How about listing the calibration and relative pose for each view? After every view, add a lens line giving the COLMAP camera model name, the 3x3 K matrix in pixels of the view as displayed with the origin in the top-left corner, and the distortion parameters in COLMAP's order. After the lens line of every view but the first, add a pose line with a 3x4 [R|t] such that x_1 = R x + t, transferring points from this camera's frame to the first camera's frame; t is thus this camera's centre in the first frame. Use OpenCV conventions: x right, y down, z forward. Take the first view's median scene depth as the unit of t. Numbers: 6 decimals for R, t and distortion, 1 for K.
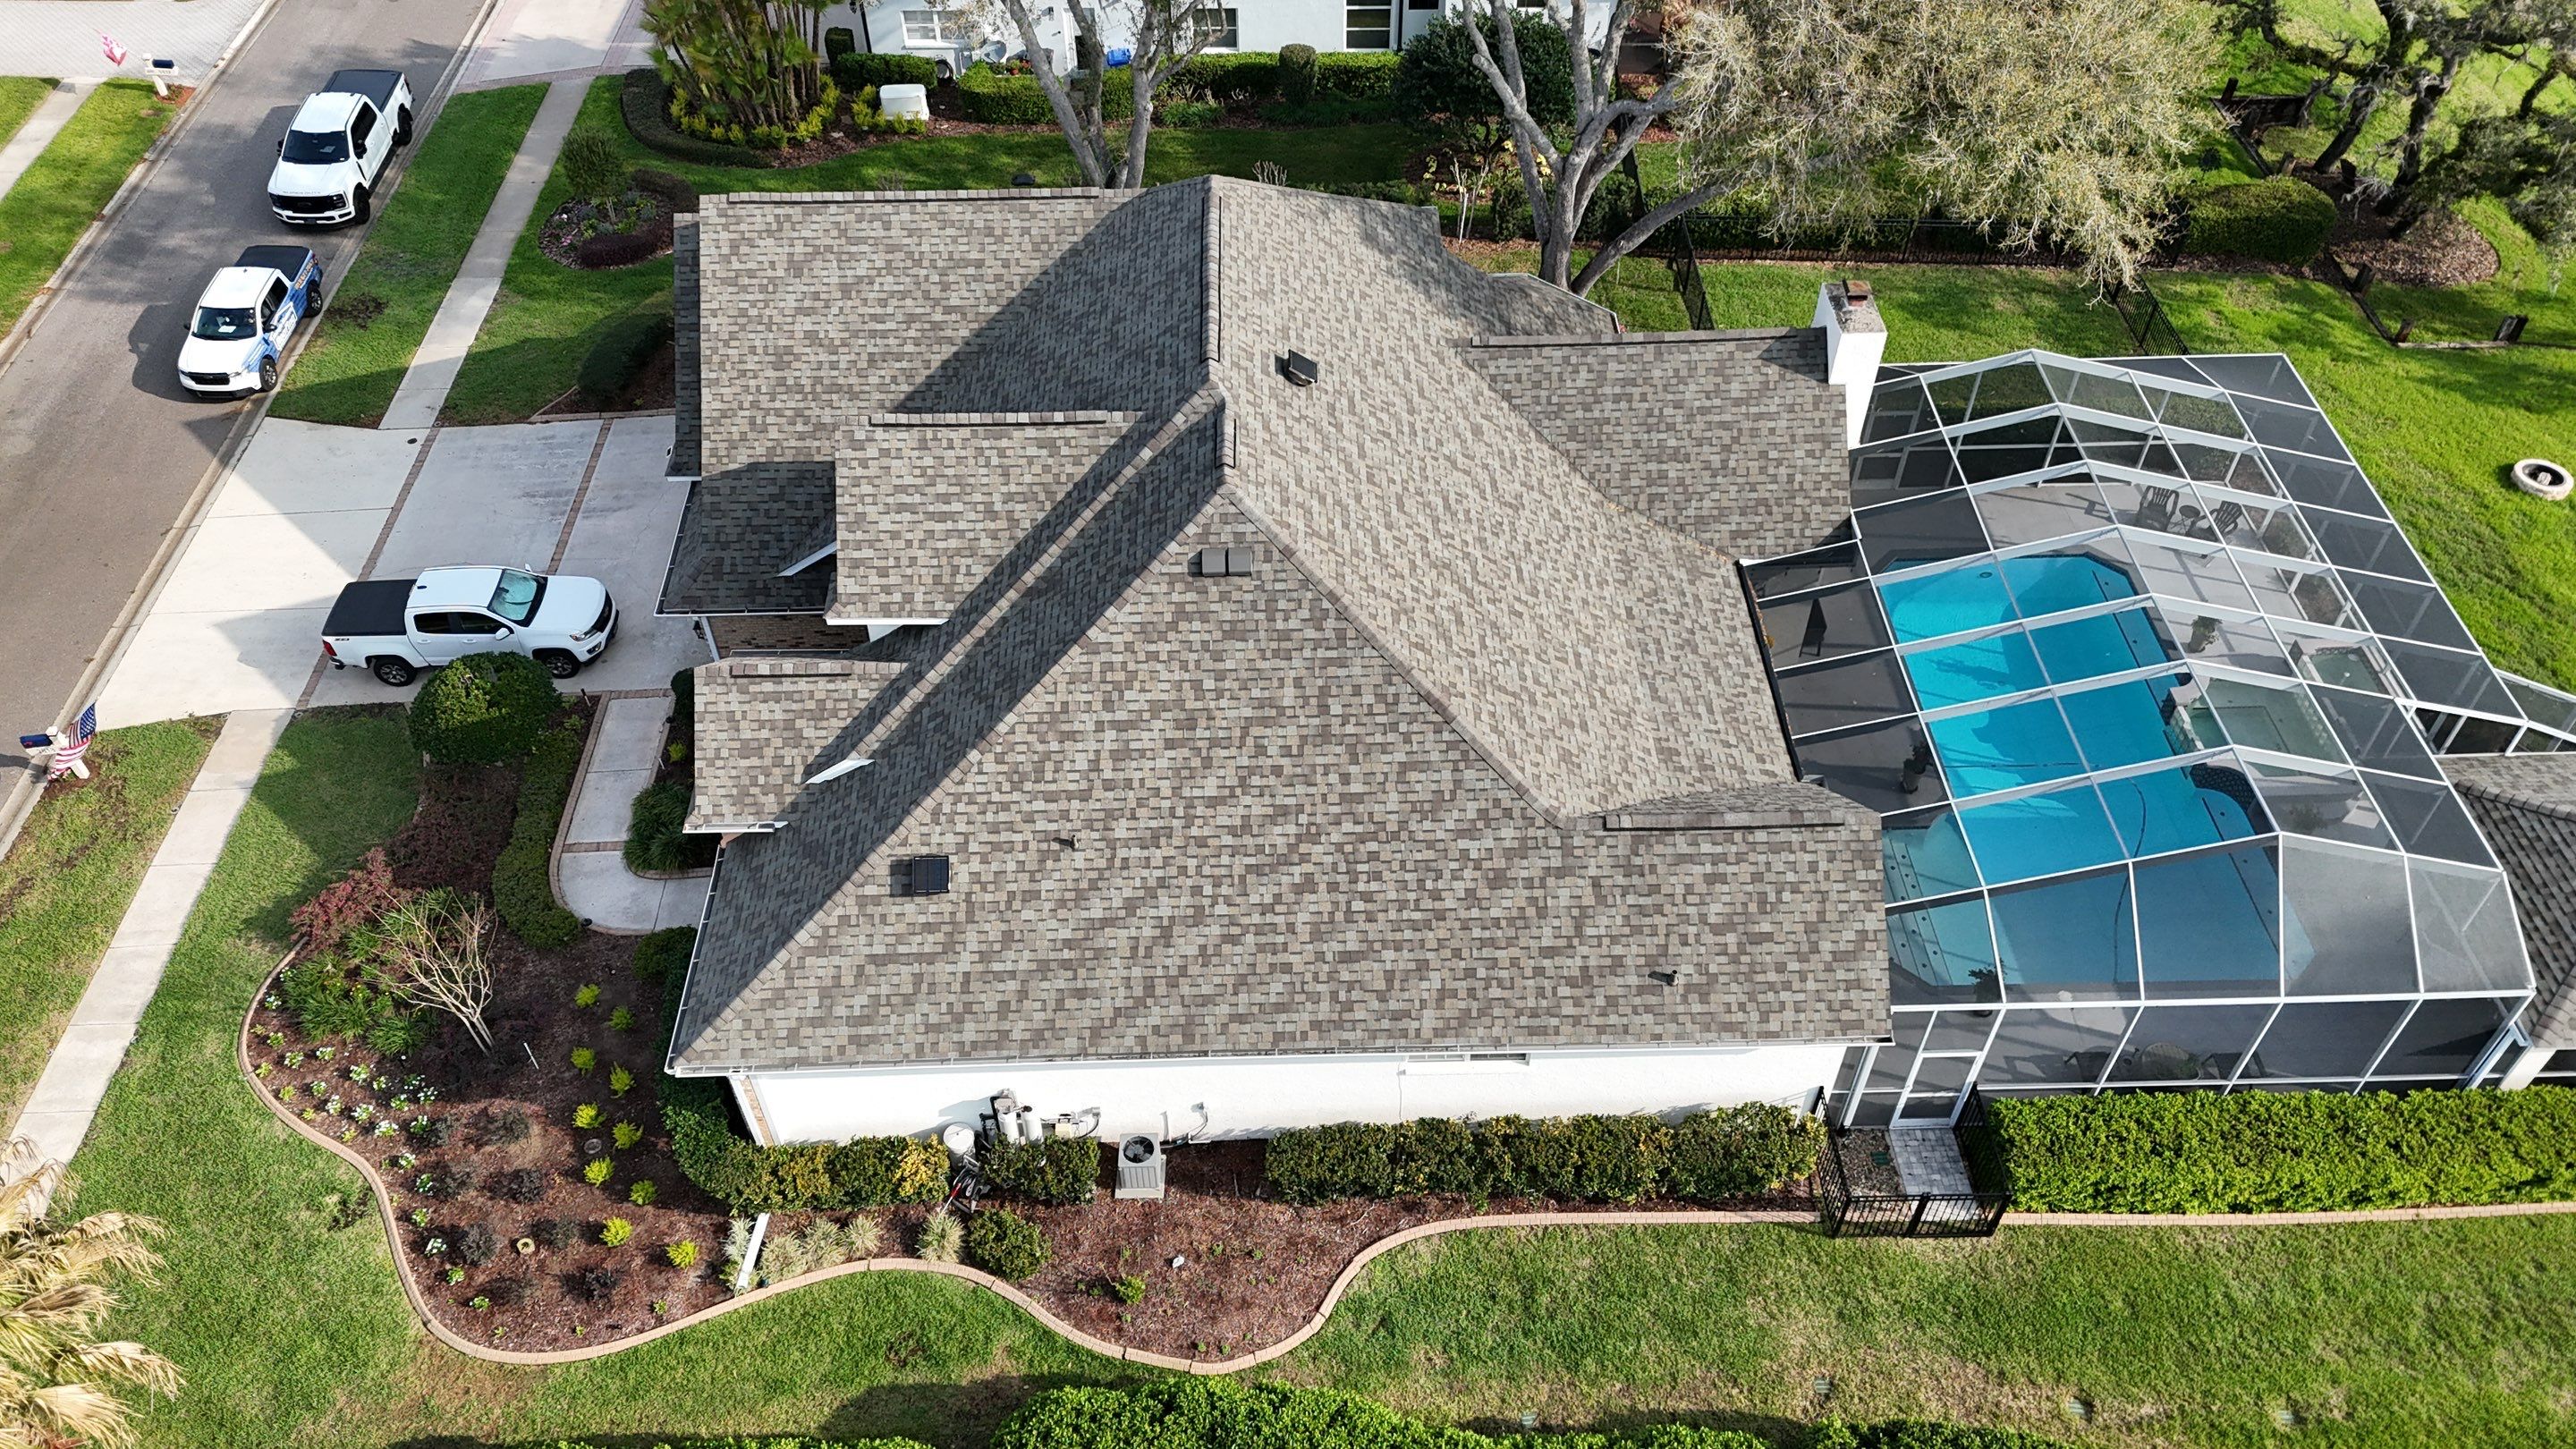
lens RADIAL K [[1856.8, 0, 1288.0], [0, 1856.8, 724.5], [0, 0, 1]] dist [0.070085, -0.000897]
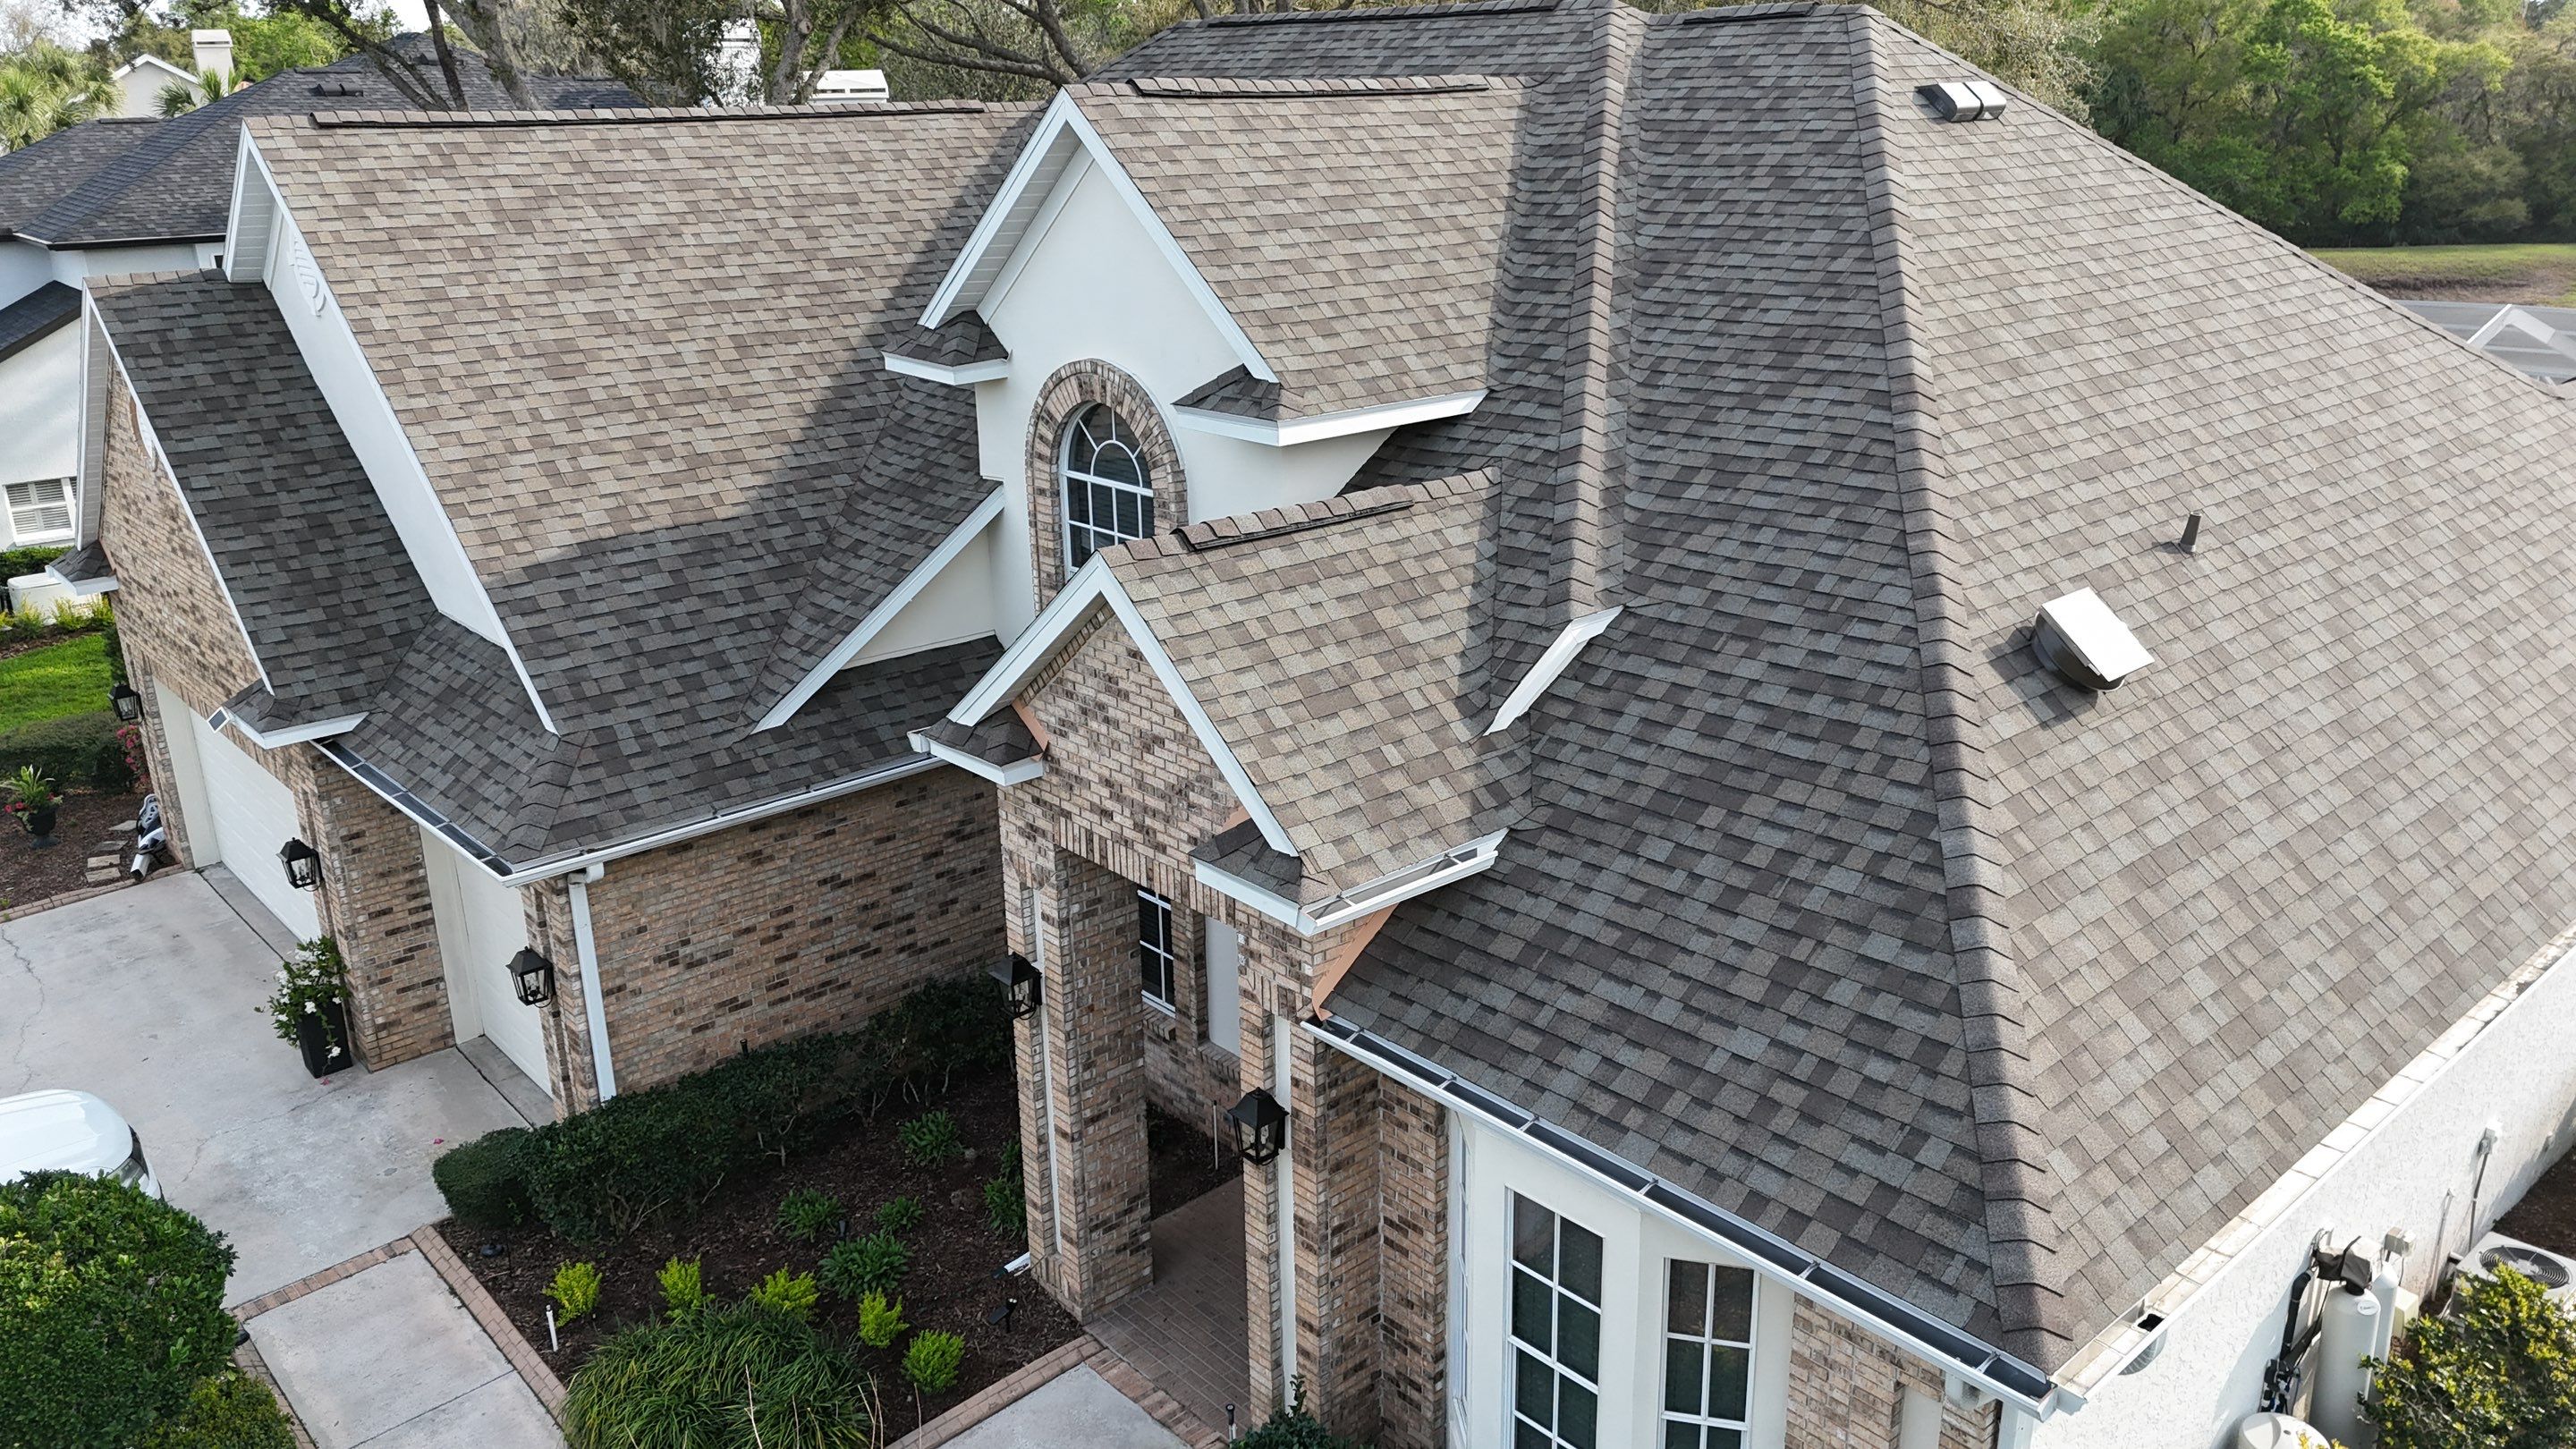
lens RADIAL K [[1876.7, 0, 1288.0], [0, 1876.7, 724.5], [0, 0, 1]] dist [0.044474, -0.001806]
pose [[0.755056, -0.211908, 0.620472, -0.445741], [0.479099, 0.824365, -0.301476, 0.106881], [-0.447610, 0.524898, 0.723966, 0.629488]]
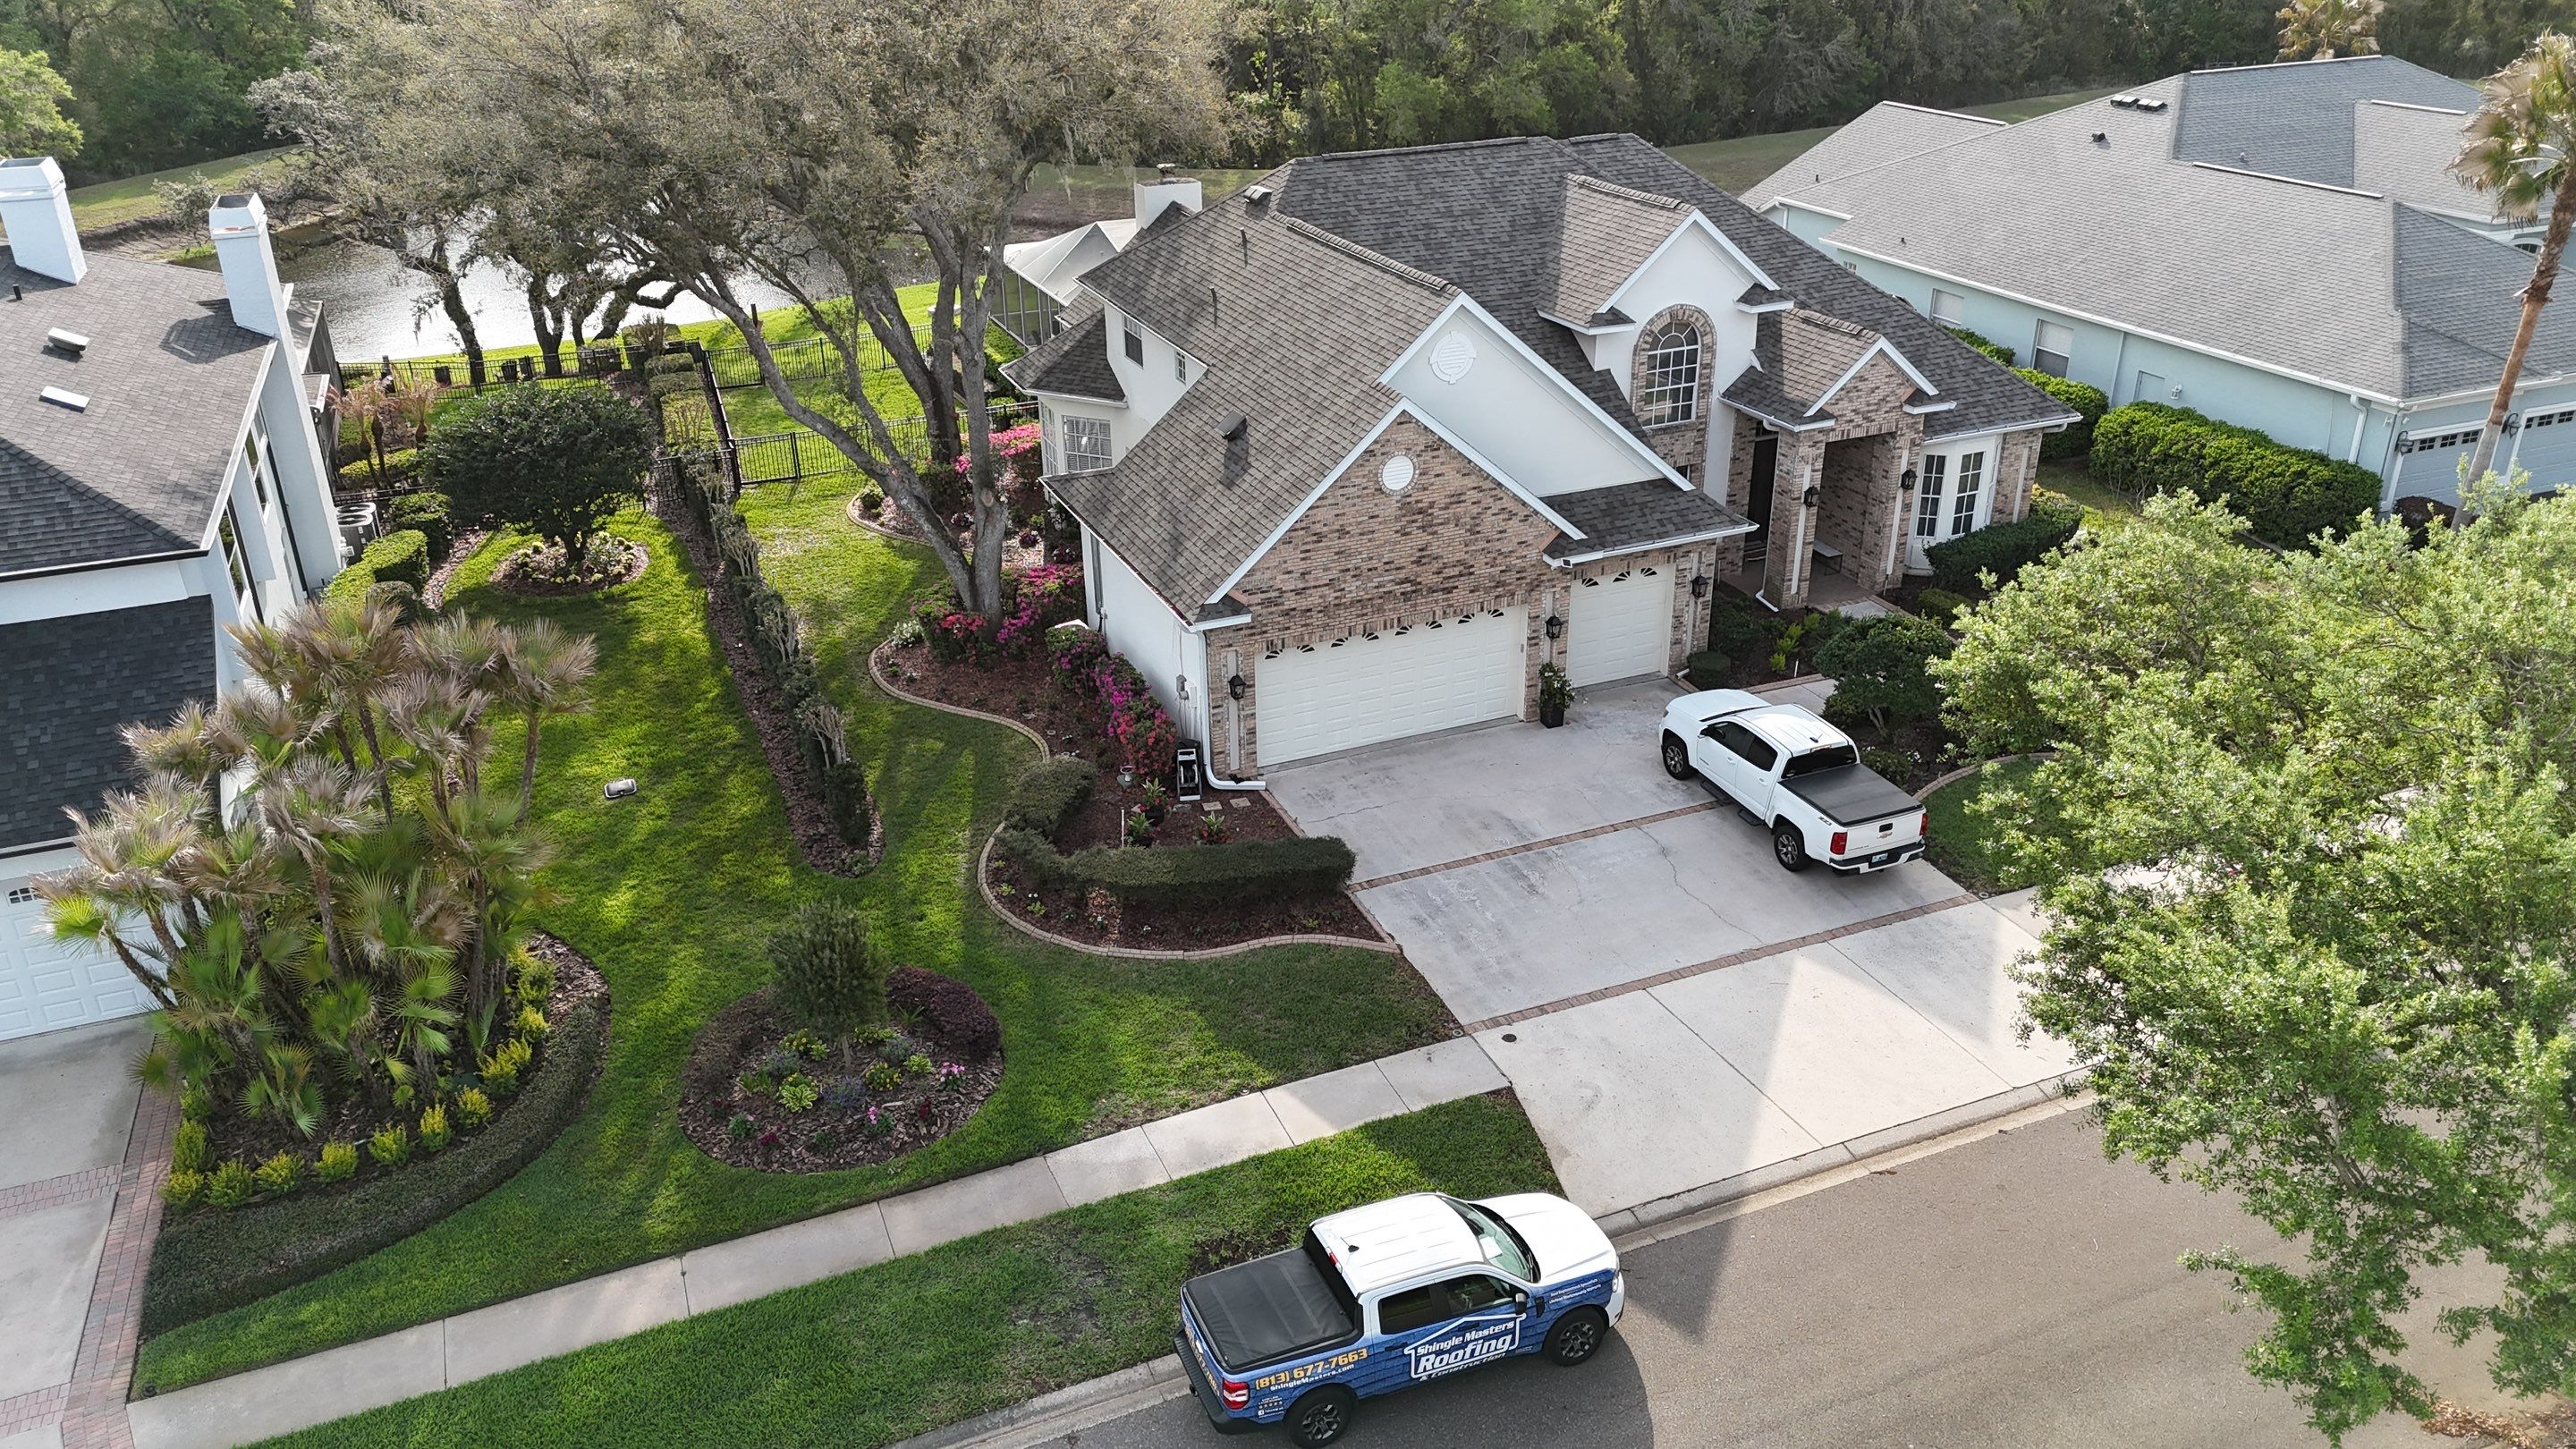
lens RADIAL K [[1876.7, 0, 1288.0], [0, 1876.7, 724.5], [0, 0, 1]] dist [0.044474, -0.001806]
pose [[-0.369721, -0.380201, 0.847793, -1.168111], [0.689918, 0.498830, 0.524577, -0.734208], [-0.622350, 0.778855, 0.077880, 1.162204]]
